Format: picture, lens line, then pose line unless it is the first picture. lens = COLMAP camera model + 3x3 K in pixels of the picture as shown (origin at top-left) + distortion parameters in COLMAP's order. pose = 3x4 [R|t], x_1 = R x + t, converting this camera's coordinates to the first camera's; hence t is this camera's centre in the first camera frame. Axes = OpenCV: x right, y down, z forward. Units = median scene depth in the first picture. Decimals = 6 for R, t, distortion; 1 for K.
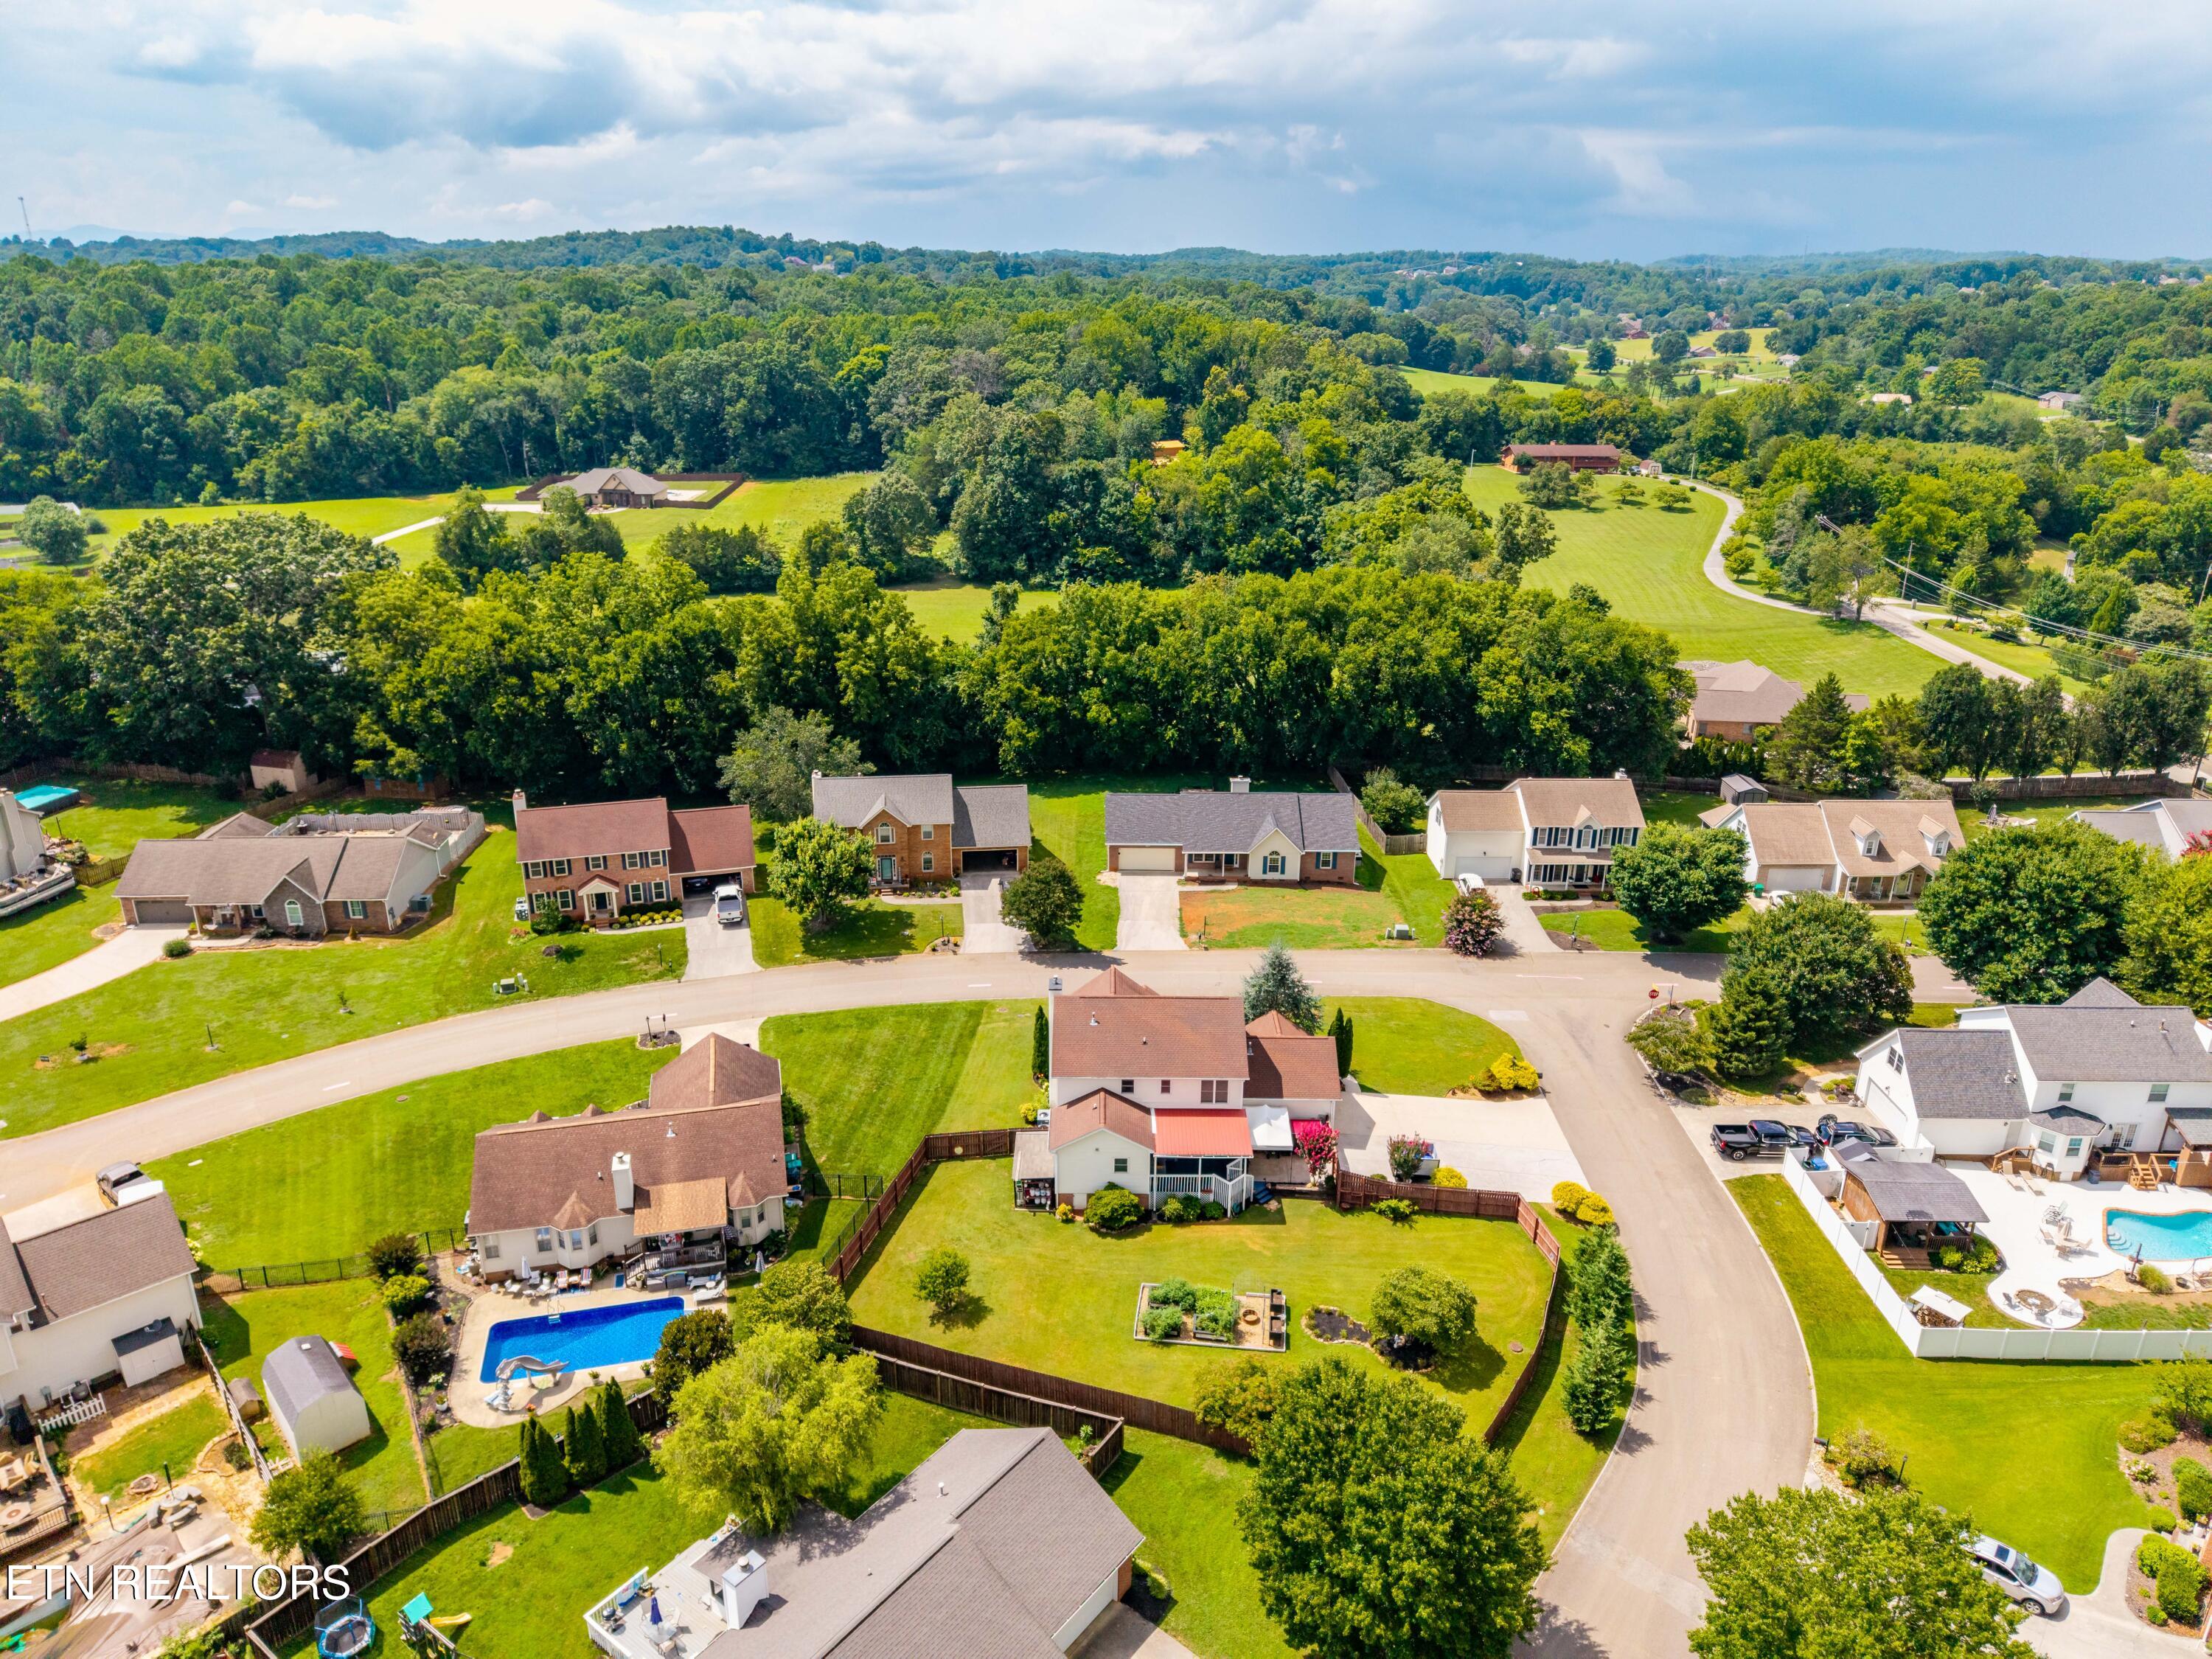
lens RADIAL K [[1472.8, 0, 1123.8], [0, 1472.8, 908.5], [0, 0, 1]] dist [0.034499, -0.031894]
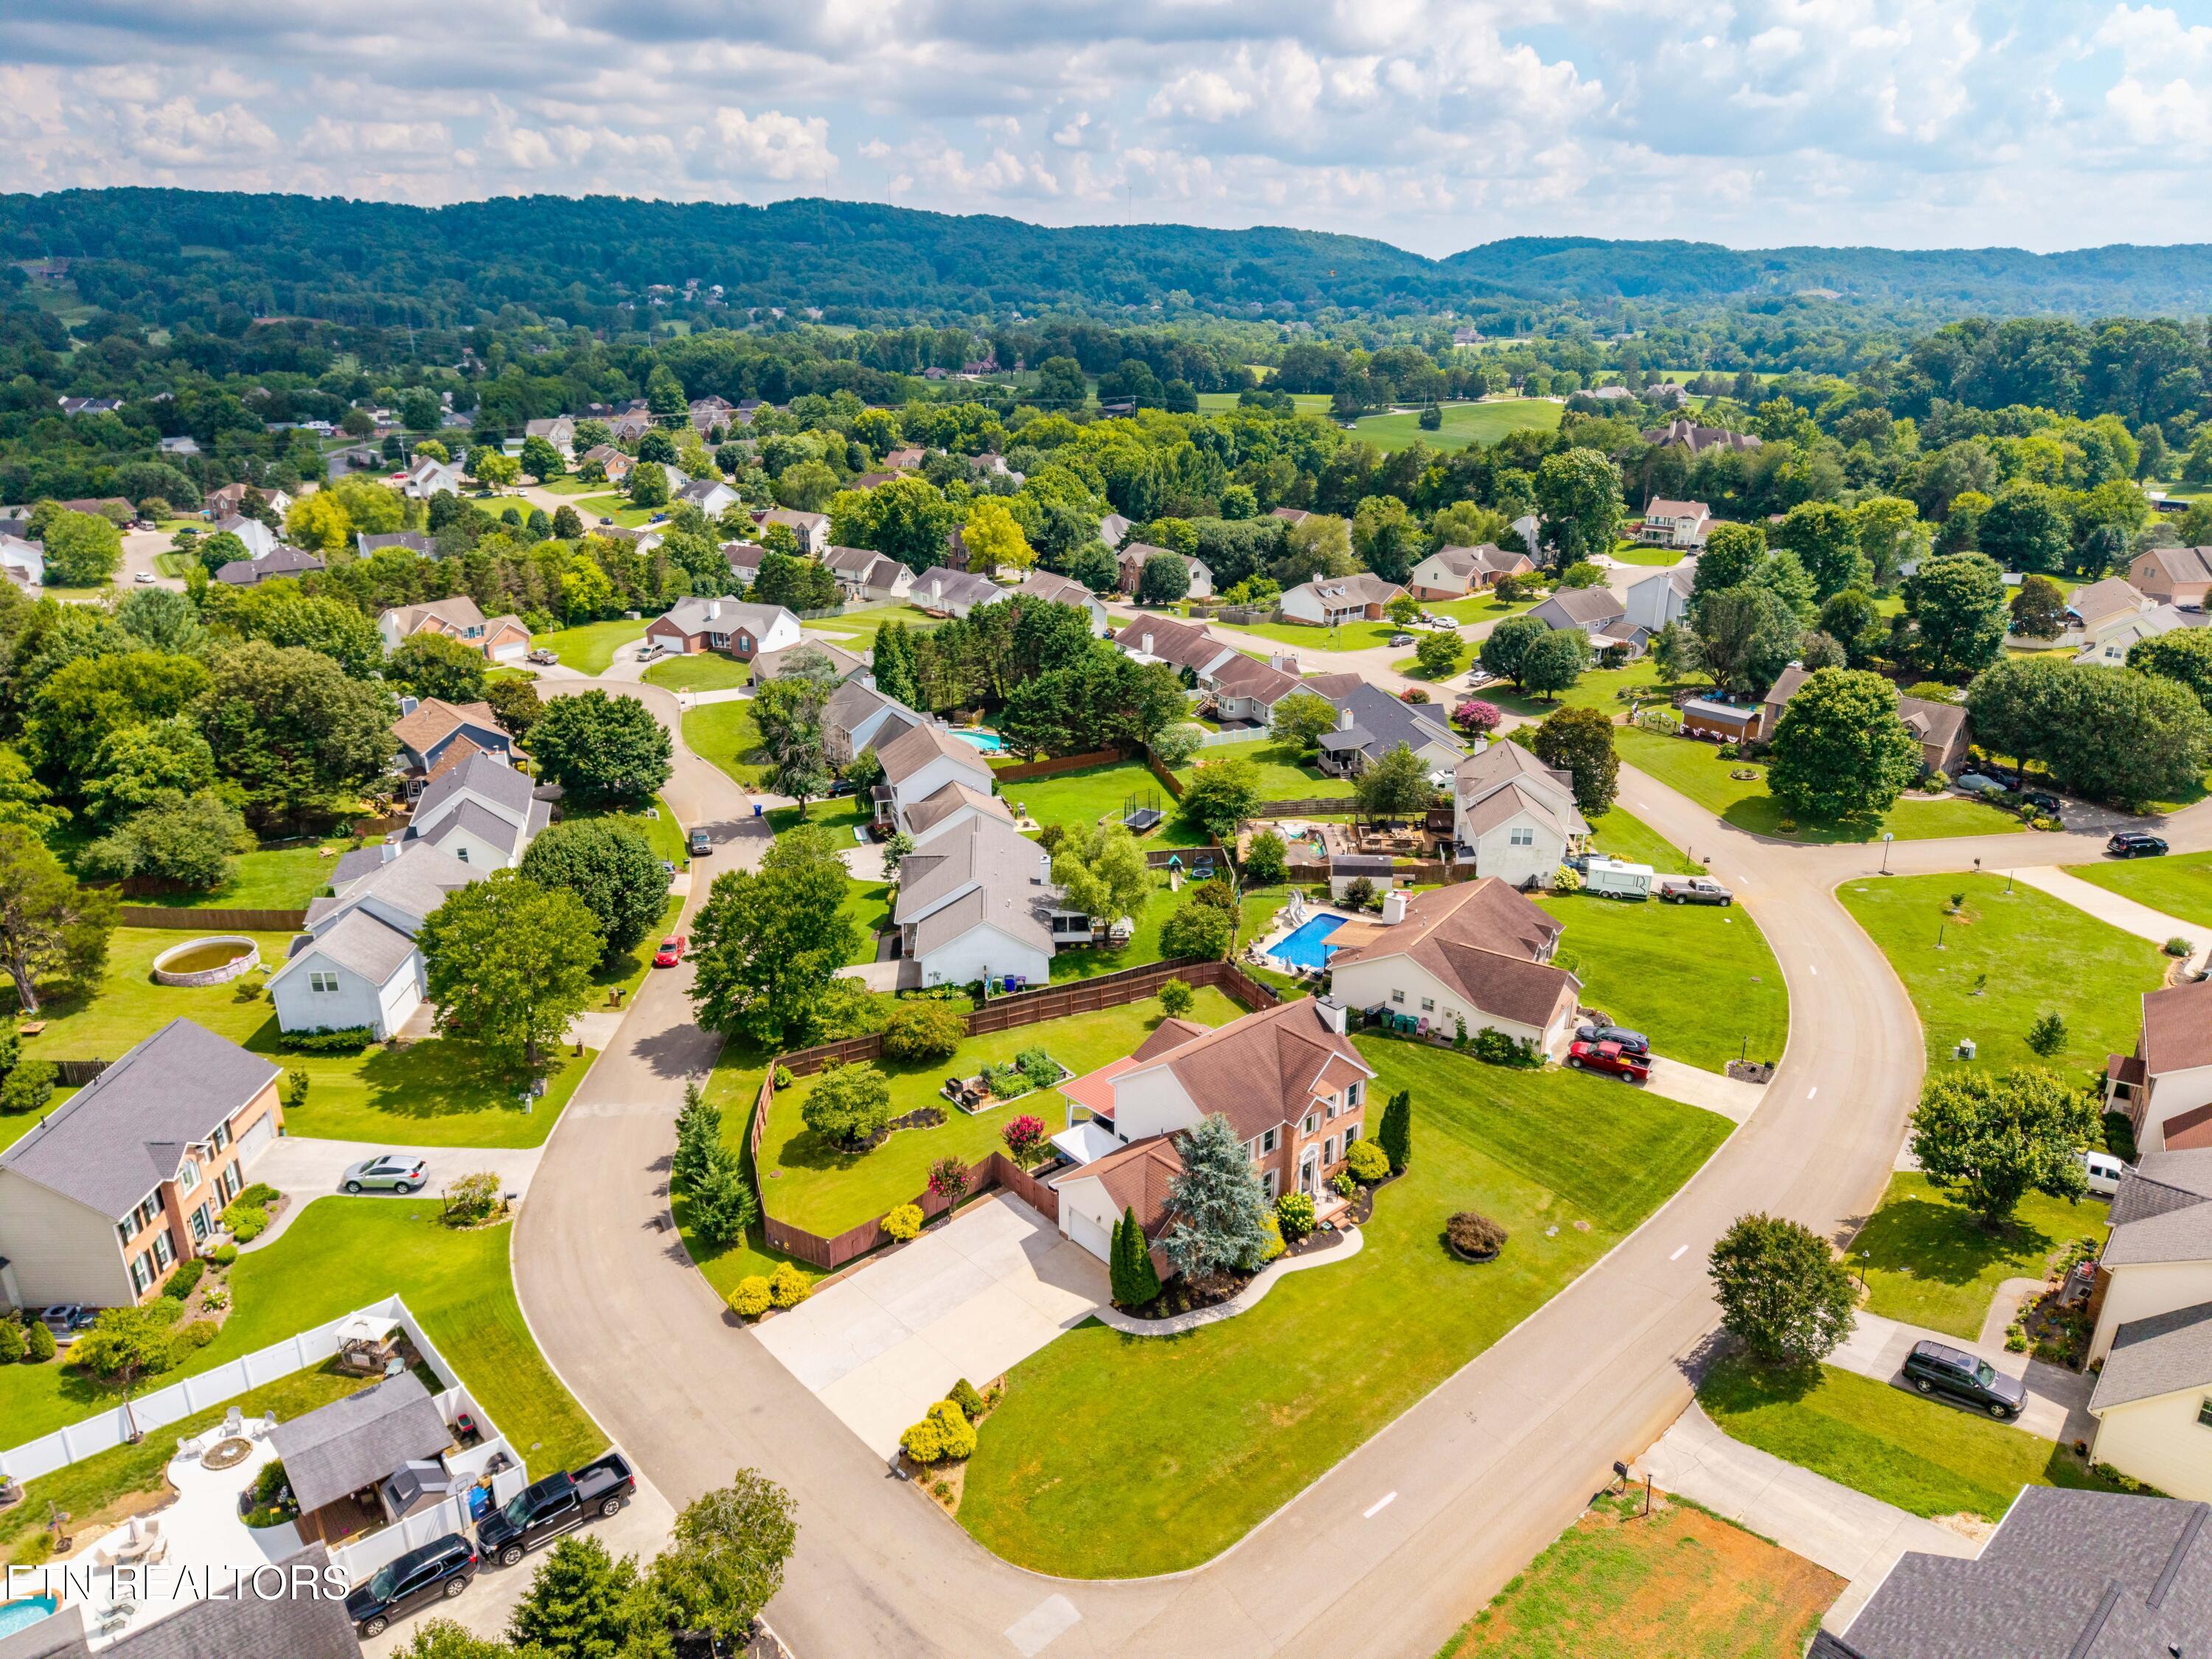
lens RADIAL K [[1472.8, 0, 1123.8], [0, 1472.8, 908.5], [0, 0, 1]] dist [0.034499, -0.031894]
pose [[-0.755866, 0.247485, -0.606150, 0.216165], [-0.262629, 0.733451, 0.626957, -0.194481], [0.599744, 0.633088, -0.489394, 0.491673]]
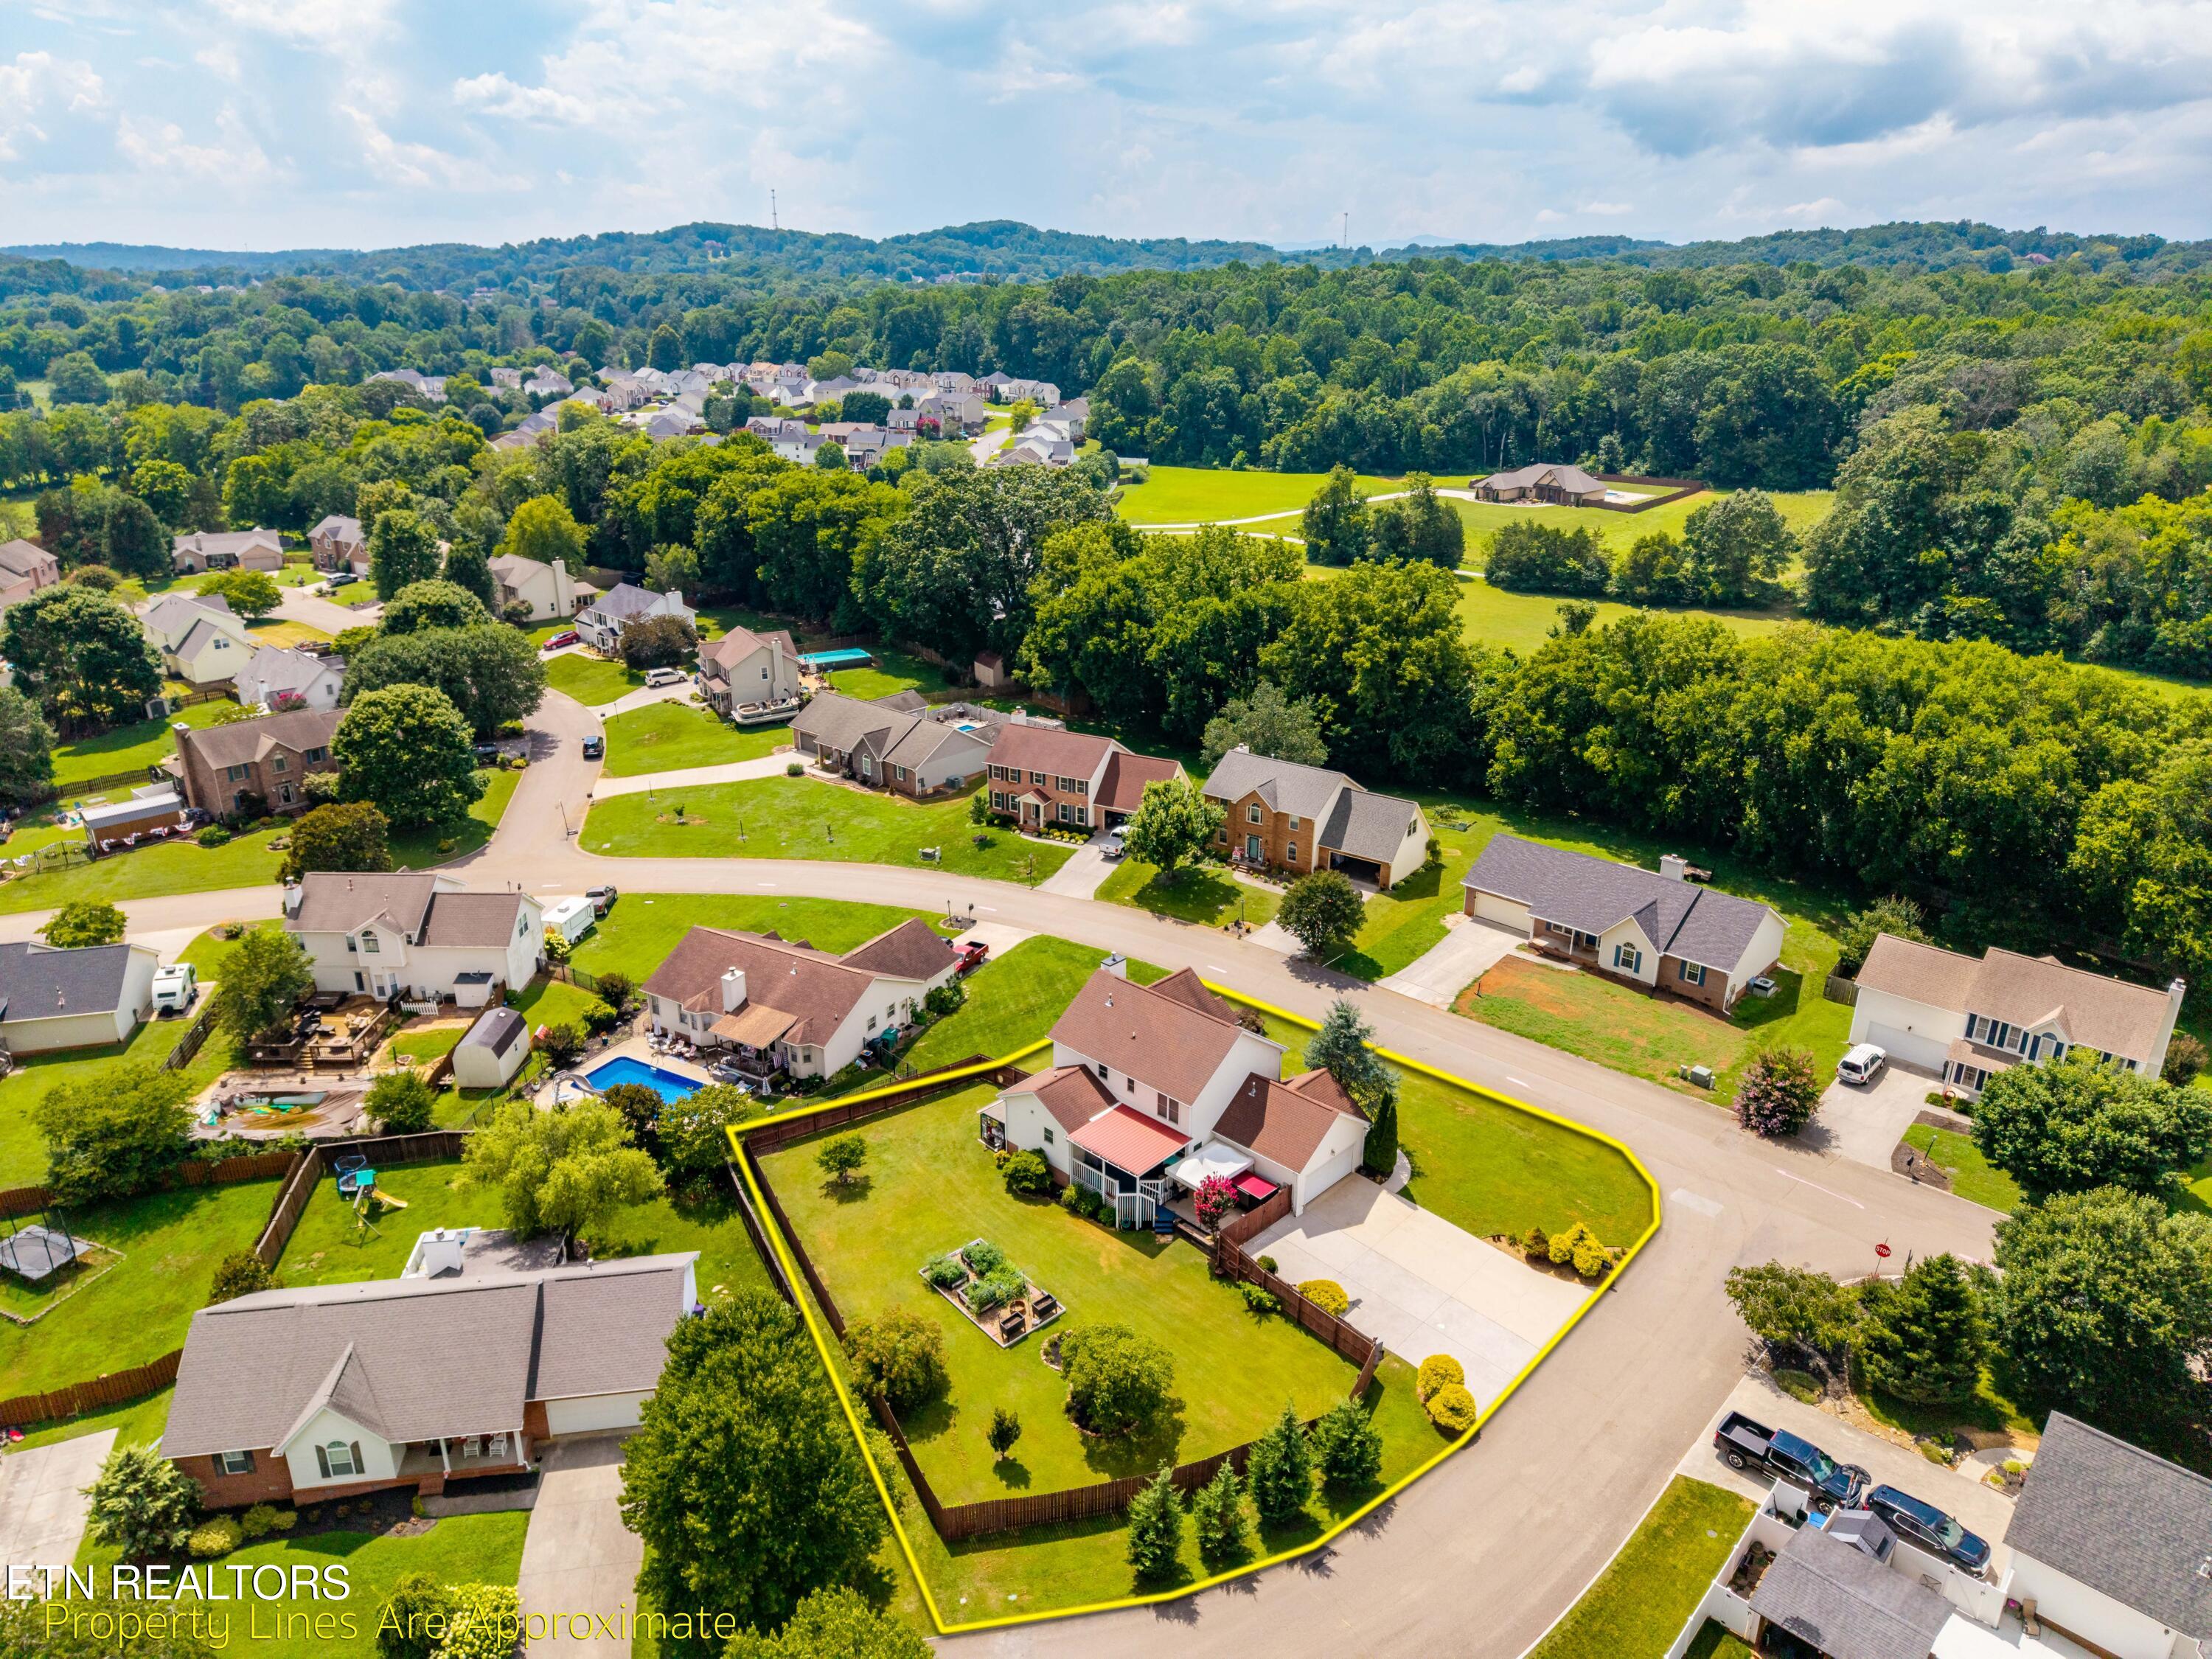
lens RADIAL K [[1472.8, 0, 1123.8], [0, 1472.8, 908.5], [0, 0, 1]] dist [0.034499, -0.031894]
pose [[0.717417, 0.272369, -0.641193, 0.223403], [-0.273000, 0.956704, 0.100940, -0.032676], [0.640925, 0.102629, 0.760712, 0.081555]]
